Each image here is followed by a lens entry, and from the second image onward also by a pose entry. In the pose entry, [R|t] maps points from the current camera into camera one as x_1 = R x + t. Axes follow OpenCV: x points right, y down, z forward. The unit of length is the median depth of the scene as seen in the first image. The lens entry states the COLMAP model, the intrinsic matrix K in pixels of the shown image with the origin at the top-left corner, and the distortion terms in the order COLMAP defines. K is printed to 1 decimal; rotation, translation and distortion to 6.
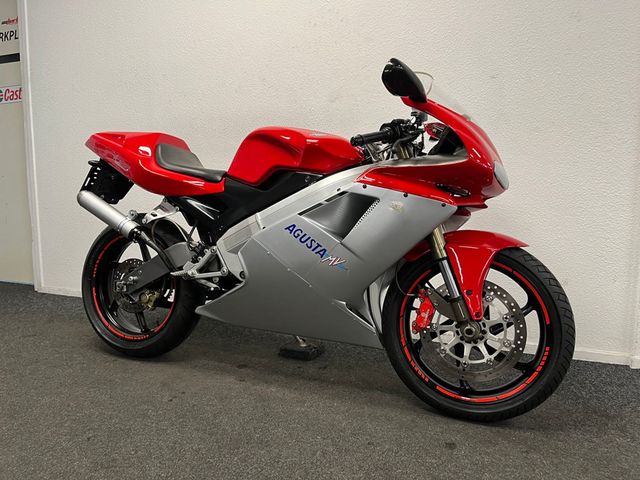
lens RADIAL K [[501.3, 0, 320.0], [0, 501.3, 240.0], [0, 0, 1]] dist [0.005290, -0.001700]
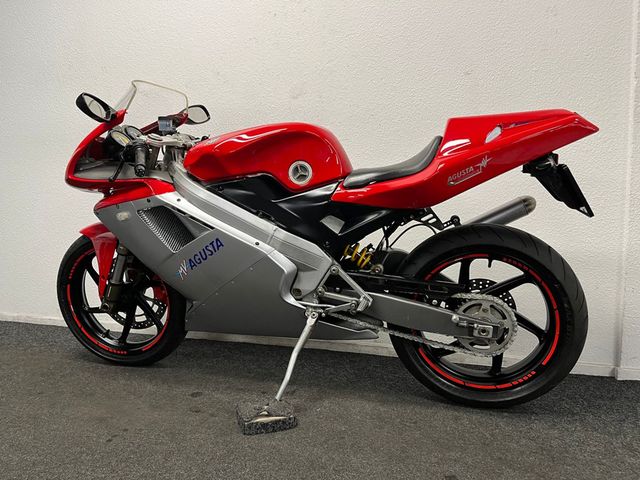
lens RADIAL K [[501.3, 0, 320.0], [0, 501.3, 240.0], [0, 0, 1]] dist [0.005290, -0.001700]
pose [[0.993604, -0.006358, 0.112745, -0.043284], [0.011170, 0.999051, -0.042102, 0.028125], [-0.112370, 0.043092, 0.992732, 0.121449]]
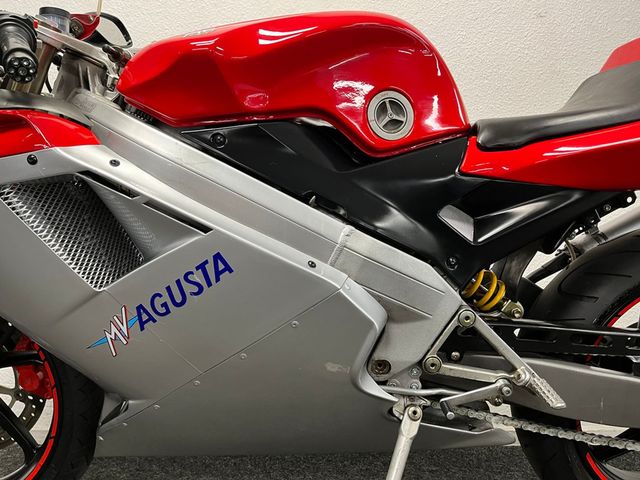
lens RADIAL K [[504.2, 0, 320.0], [0, 504.2, 240.0], [0, 0, 1]] dist [-0.003864, -0.011061]
pose [[0.918330, 0.001059, 0.395815, -0.200539], [0.041725, 0.994166, -0.099467, 0.016275], [-0.393611, 0.107859, 0.912928, 0.646627]]
